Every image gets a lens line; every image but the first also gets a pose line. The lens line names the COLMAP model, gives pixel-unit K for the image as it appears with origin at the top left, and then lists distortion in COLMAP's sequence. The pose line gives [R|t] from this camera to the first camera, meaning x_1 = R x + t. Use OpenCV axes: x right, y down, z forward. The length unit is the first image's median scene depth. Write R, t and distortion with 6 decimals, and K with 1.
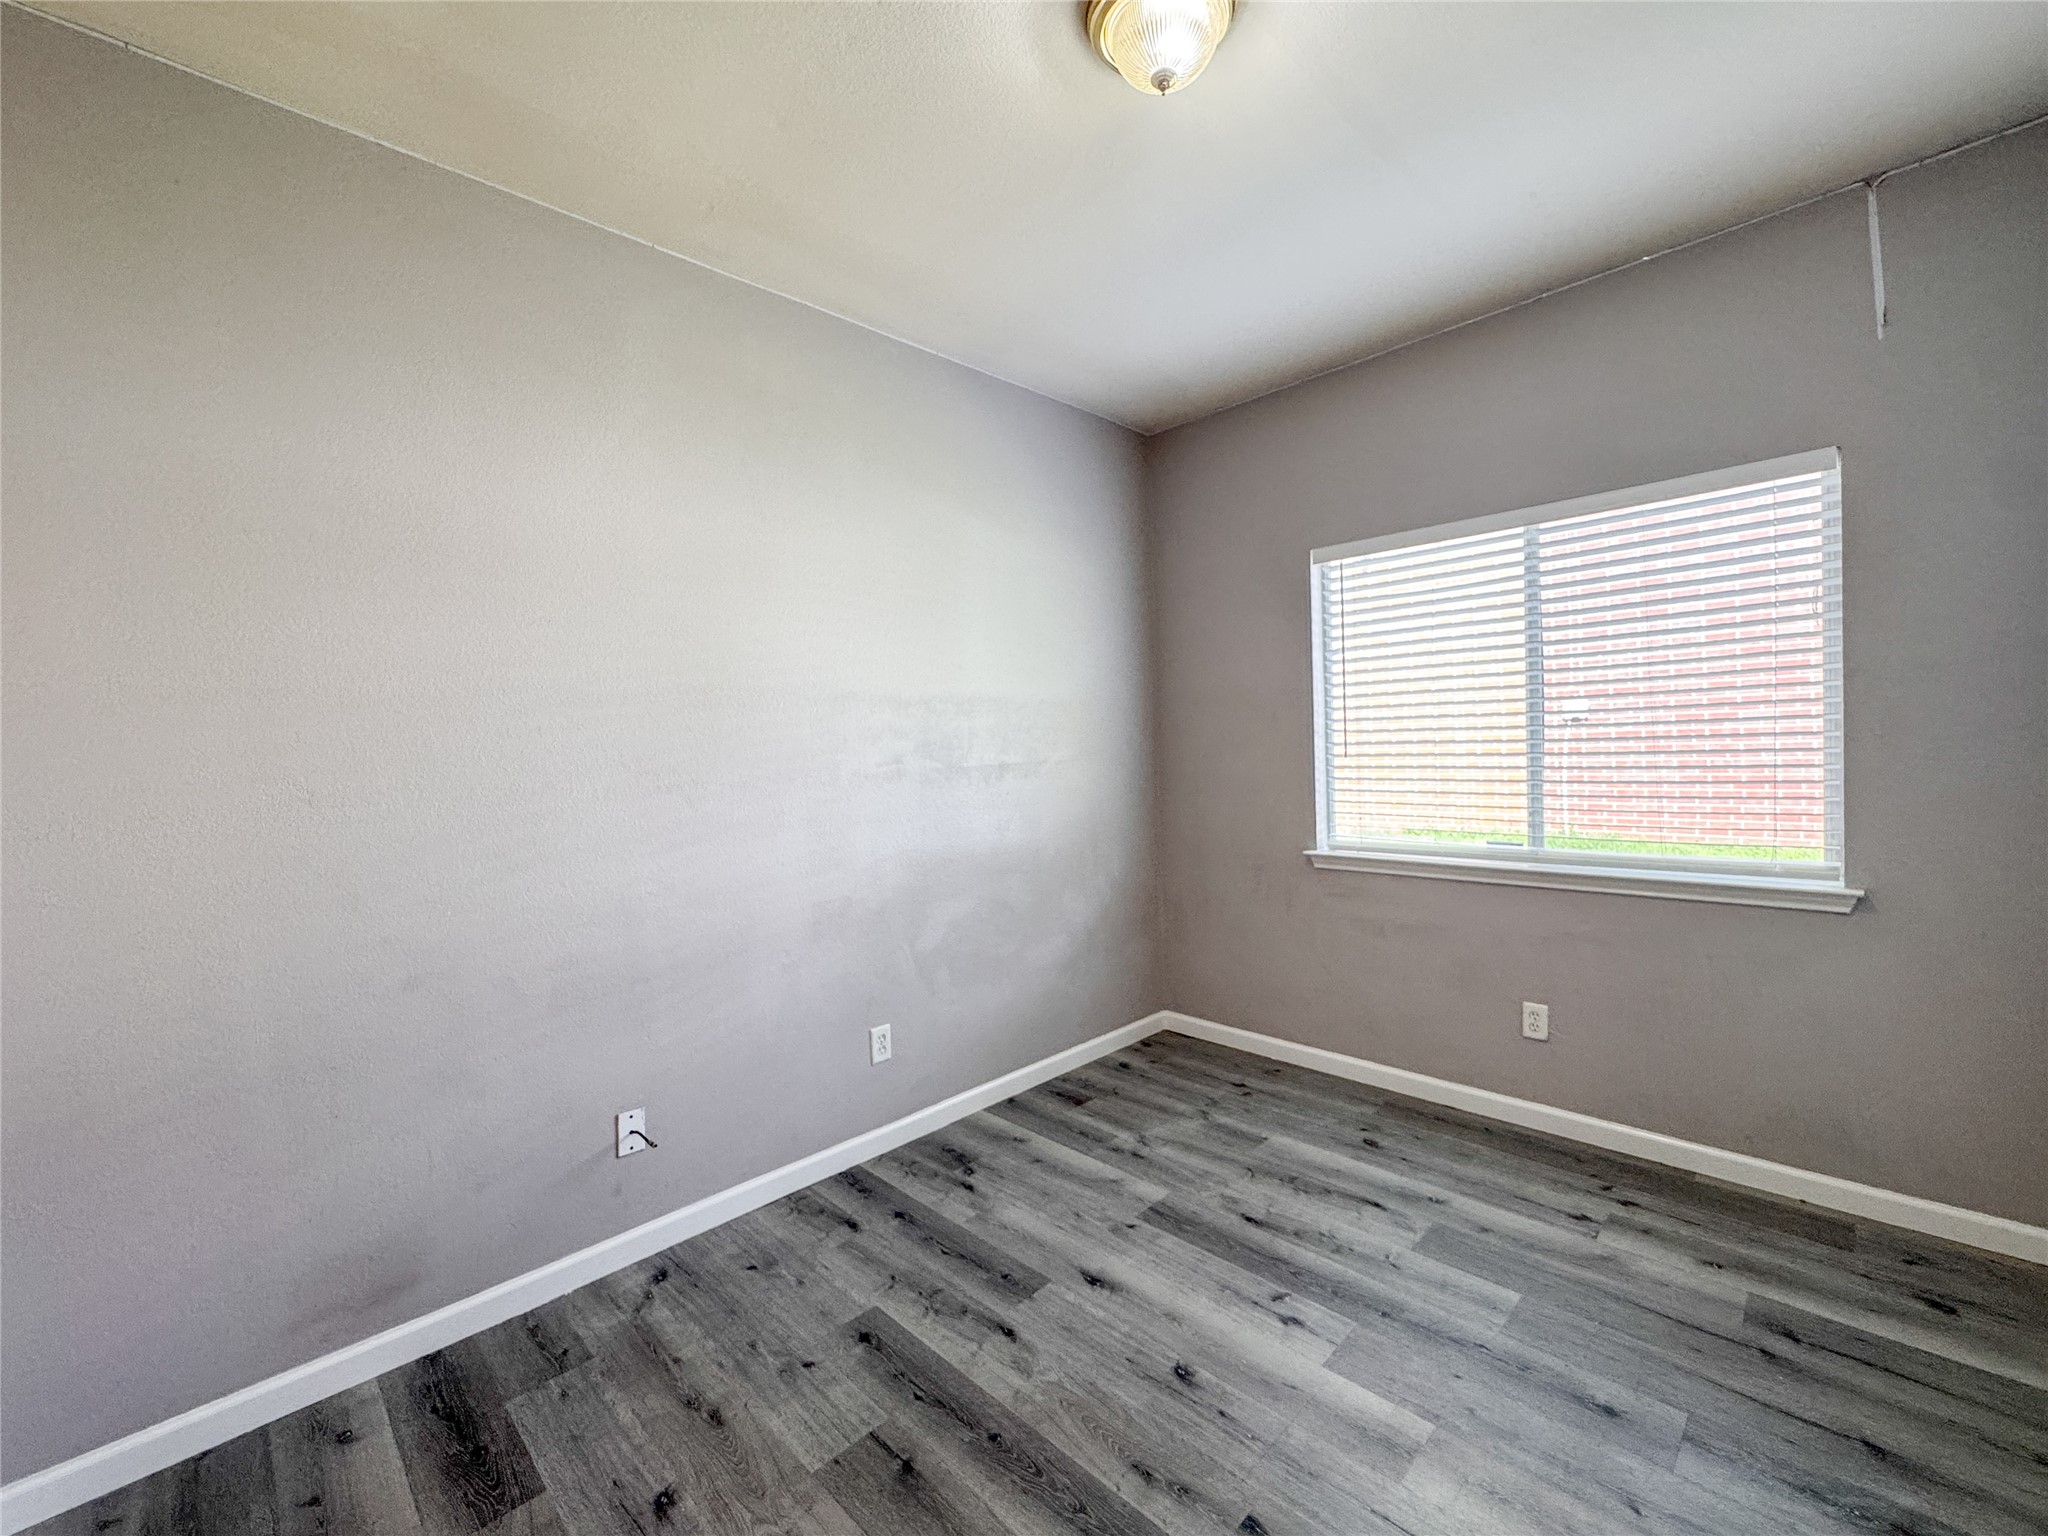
lens RADIAL K [[825.7, 0, 1022.7], [0, 825.7, 776.1], [0, 0, 1]] dist [0.001670, 0.000232]
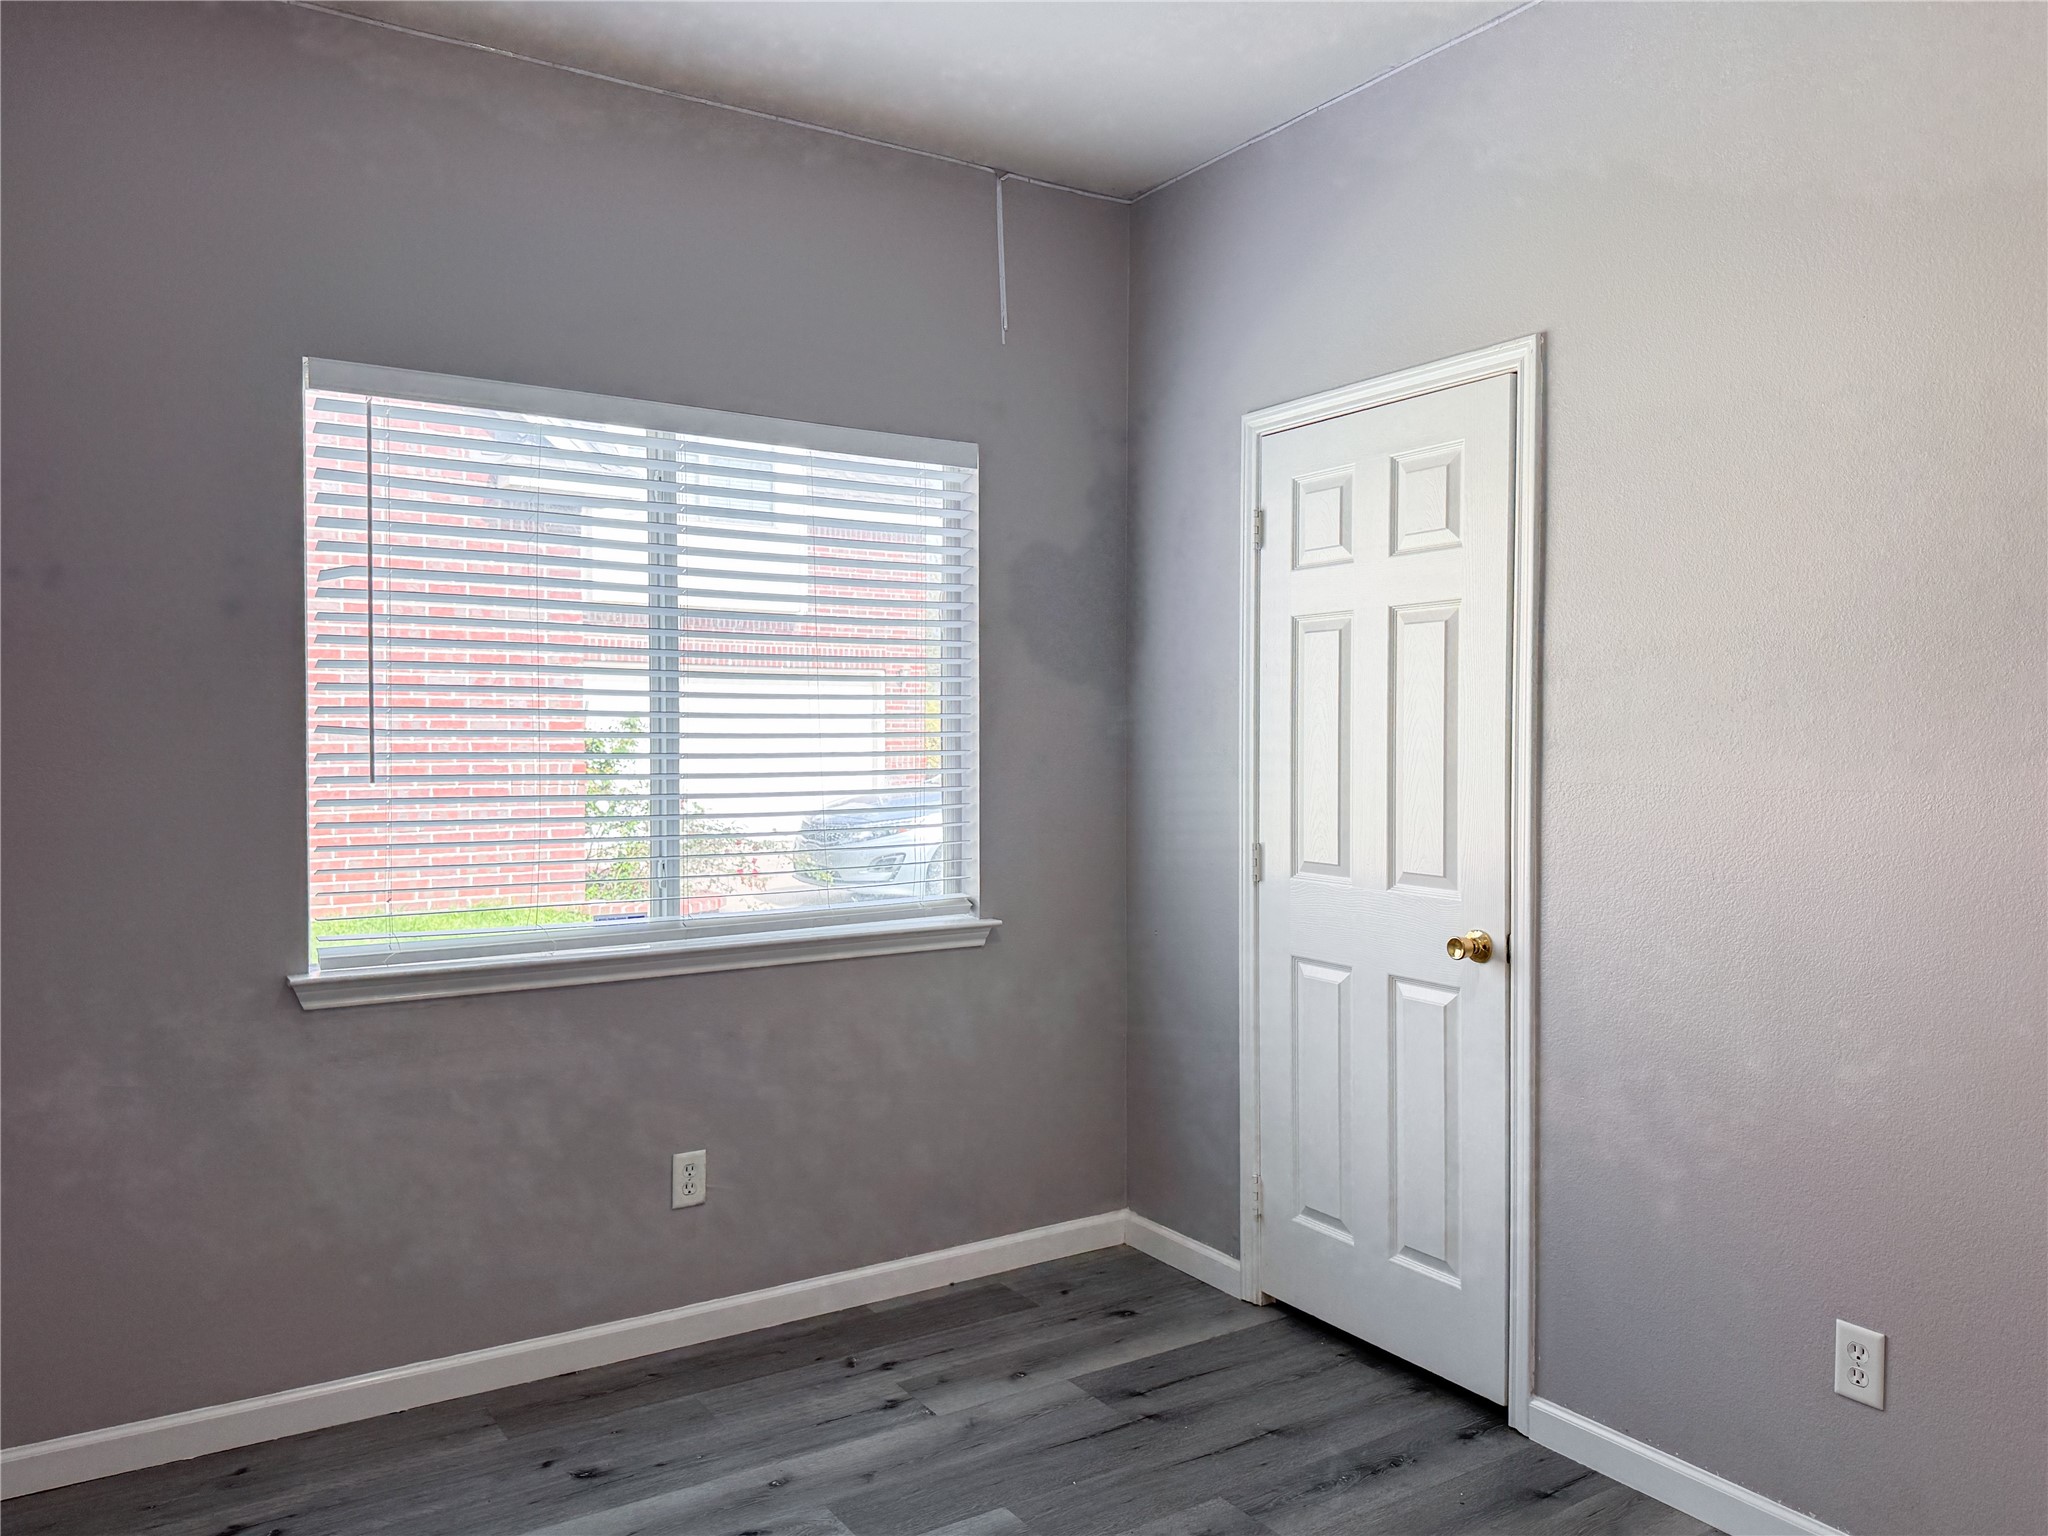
lens RADIAL K [[1462.8, 0, 1025.1], [0, 1462.8, 753.6], [0, 0, 1]] dist [0.021413, -0.009686]
pose [[0.226571, 0.019674, 0.973796, -0.560669], [0.030709, 0.999155, -0.027332, -0.003700], [-0.973510, 0.036097, 0.225775, 0.551195]]
